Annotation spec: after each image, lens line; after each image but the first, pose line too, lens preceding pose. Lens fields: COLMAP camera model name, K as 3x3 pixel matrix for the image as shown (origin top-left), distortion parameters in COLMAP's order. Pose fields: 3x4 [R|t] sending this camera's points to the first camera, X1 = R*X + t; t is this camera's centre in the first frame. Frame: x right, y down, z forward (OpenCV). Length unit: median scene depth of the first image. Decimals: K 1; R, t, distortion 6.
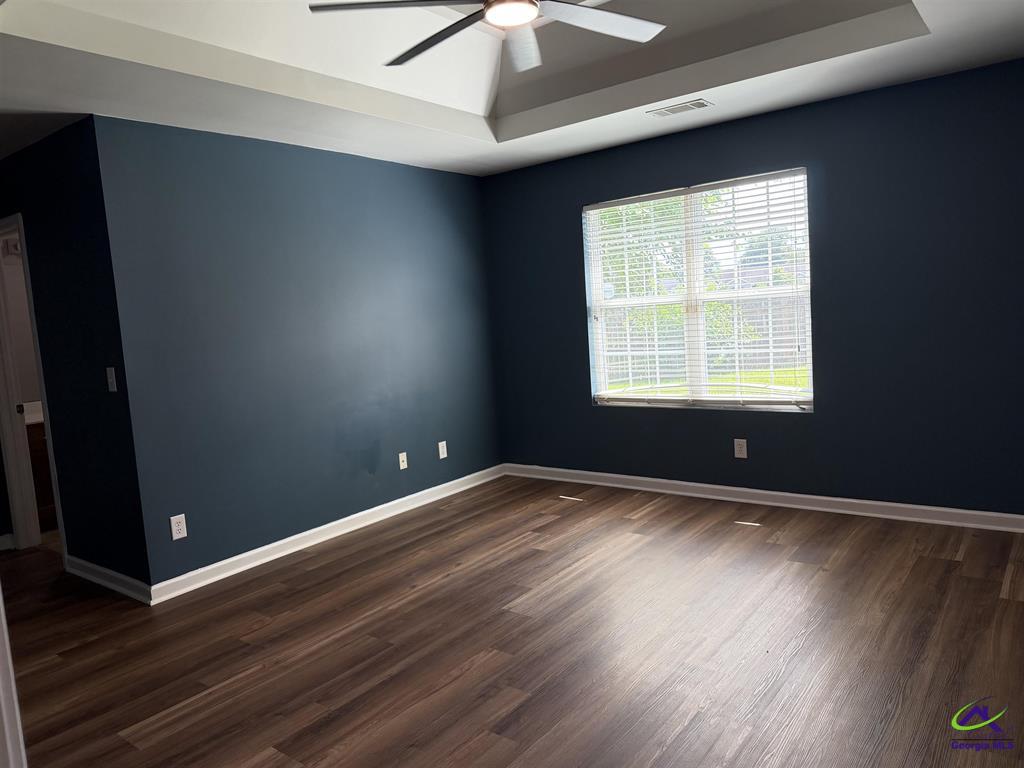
lens RADIAL K [[721.7, 0, 507.2], [0, 721.7, 384.8], [0, 0, 1]] dist [0.077876, -0.124673]
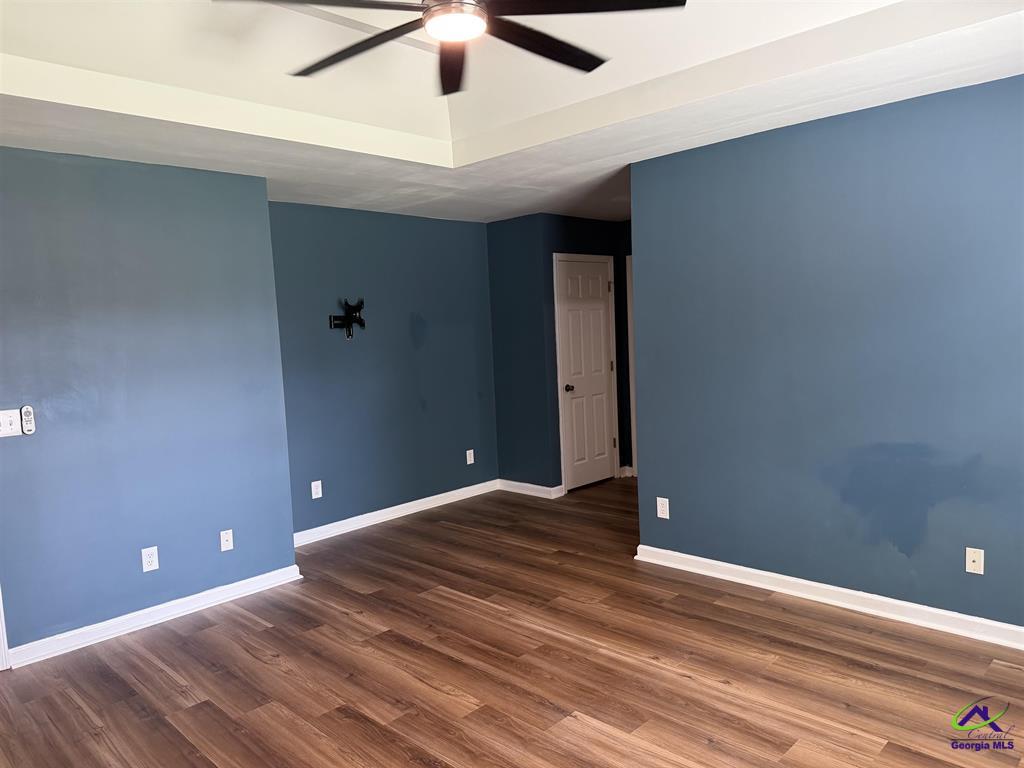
lens RADIAL K [[721.7, 0, 507.2], [0, 721.7, 384.8], [0, 0, 1]] dist [0.077876, -0.124673]
pose [[-0.112180, 0.161978, -0.980397, 0.702872], [-0.054029, 0.984171, 0.168784, -0.185447], [0.992218, 0.071904, -0.101653, 0.895699]]
